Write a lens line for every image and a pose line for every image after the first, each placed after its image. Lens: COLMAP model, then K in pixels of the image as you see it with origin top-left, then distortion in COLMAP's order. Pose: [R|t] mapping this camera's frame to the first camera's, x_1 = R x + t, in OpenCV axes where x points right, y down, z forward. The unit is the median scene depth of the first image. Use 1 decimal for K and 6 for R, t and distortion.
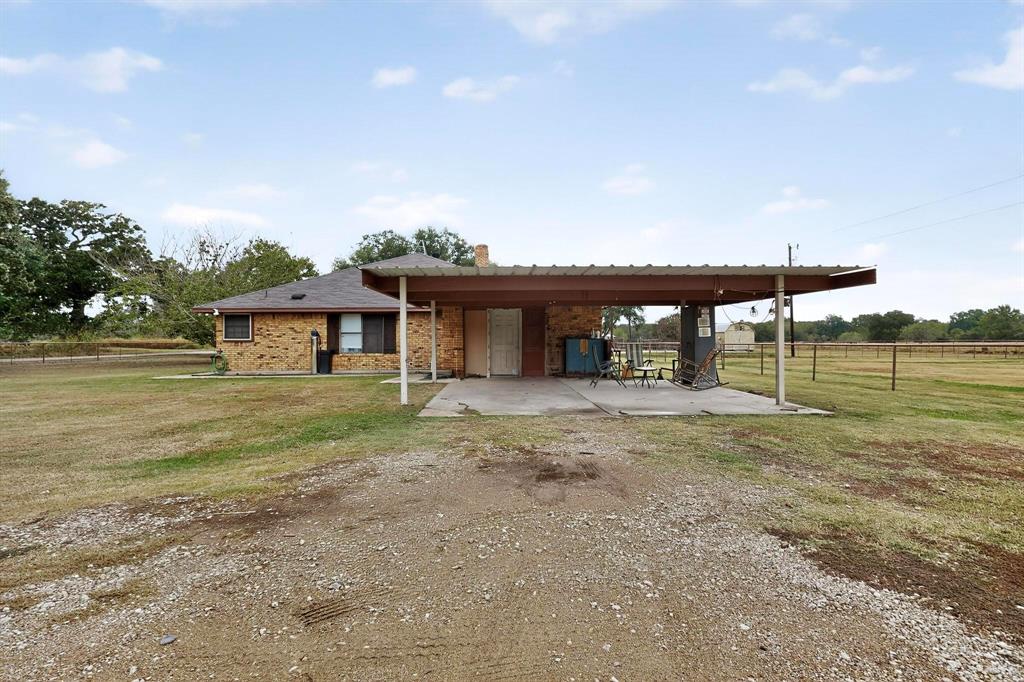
lens RADIAL K [[395.6, 0, 512.0], [0, 395.6, 341.0], [0, 0, 1]] dist [-0.001191, -0.000388]
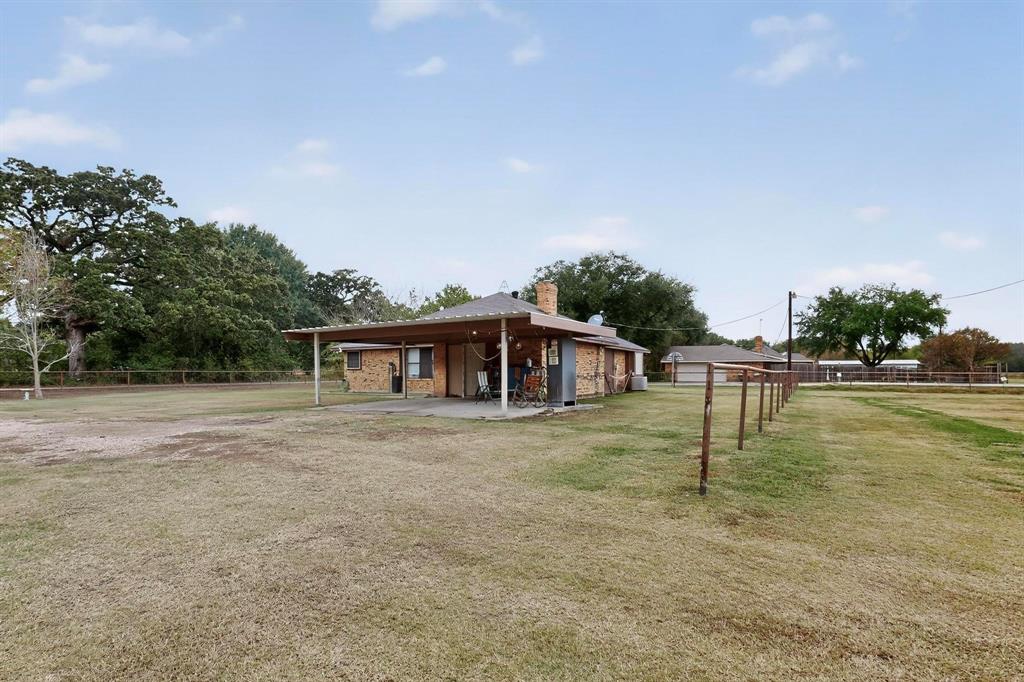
lens RADIAL K [[446.7, 0, 512.0], [0, 446.7, 341.0], [0, 0, 1]] dist [0.004552, 0.000039]
pose [[0.862198, -0.033108, -0.505489, 0.647567], [-0.000534, 0.997802, -0.066264, 0.004578], [0.506572, 0.057403, 0.860285, -0.135801]]
